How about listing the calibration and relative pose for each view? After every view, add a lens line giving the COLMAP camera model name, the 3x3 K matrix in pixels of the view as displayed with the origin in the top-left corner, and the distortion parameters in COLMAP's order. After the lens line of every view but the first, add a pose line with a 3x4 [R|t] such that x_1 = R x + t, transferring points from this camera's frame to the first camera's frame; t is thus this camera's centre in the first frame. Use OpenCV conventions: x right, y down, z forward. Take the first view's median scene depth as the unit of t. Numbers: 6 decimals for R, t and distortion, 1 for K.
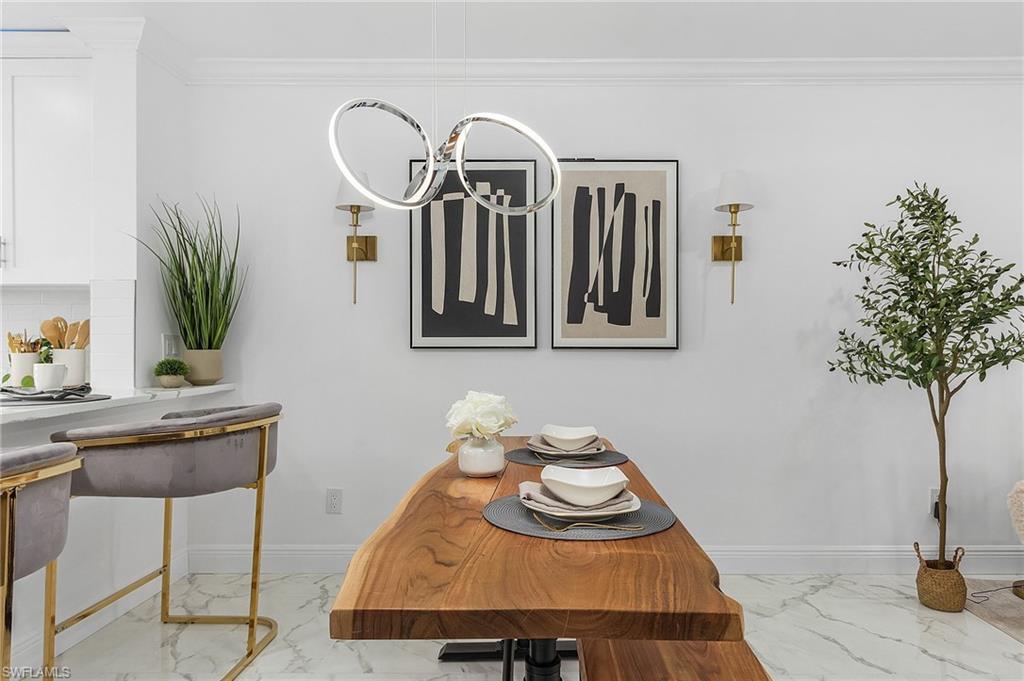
lens RADIAL K [[642.1, 0, 523.8], [0, 642.1, 344.4], [0, 0, 1]] dist [0.004048, 0.001690]
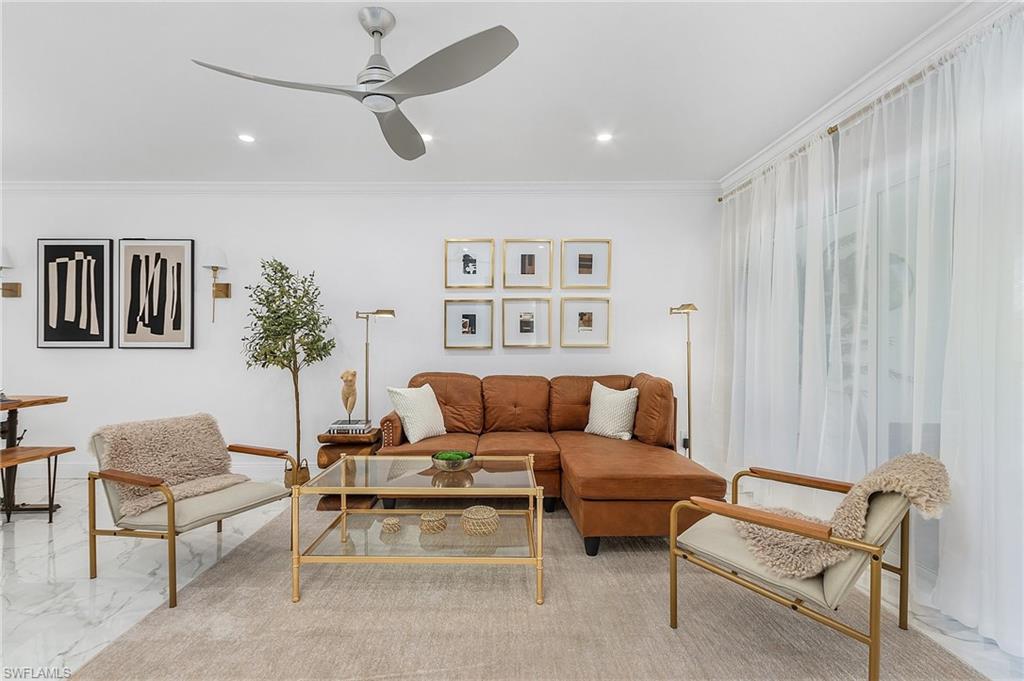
lens RADIAL K [[485.1, 0, 510.6], [0, 485.1, 346.3], [0, 0, 1]] dist [0.001229, -0.002247]
pose [[0.999912, 0.001797, 0.013131, 1.083277], [-0.001768, 0.999996, -0.002213, 0.002333], [-0.013135, 0.002189, 0.999911, -0.318682]]
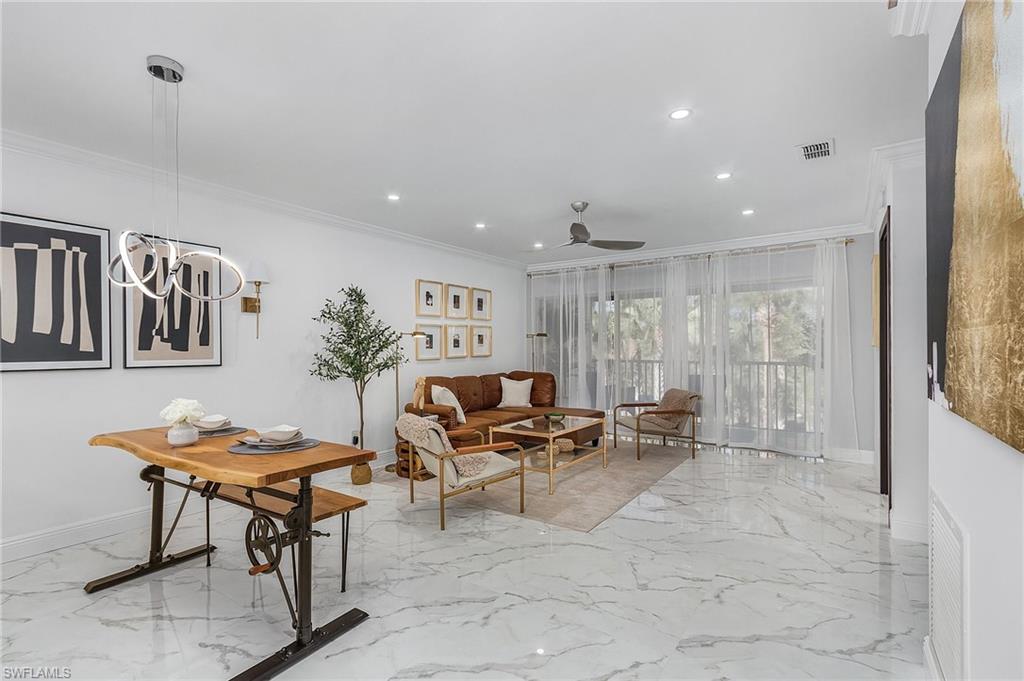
lens RADIAL K [[485.1, 0, 505.5], [0, 485.1, 353.1], [0, 0, 1]] dist [0.001229, -0.002247]
pose [[0.561439, -0.009905, 0.827459, -0.361540], [0.006727, 0.999950, 0.007405, -0.029031], [-0.827491, 0.001408, 0.561478, -0.263701]]
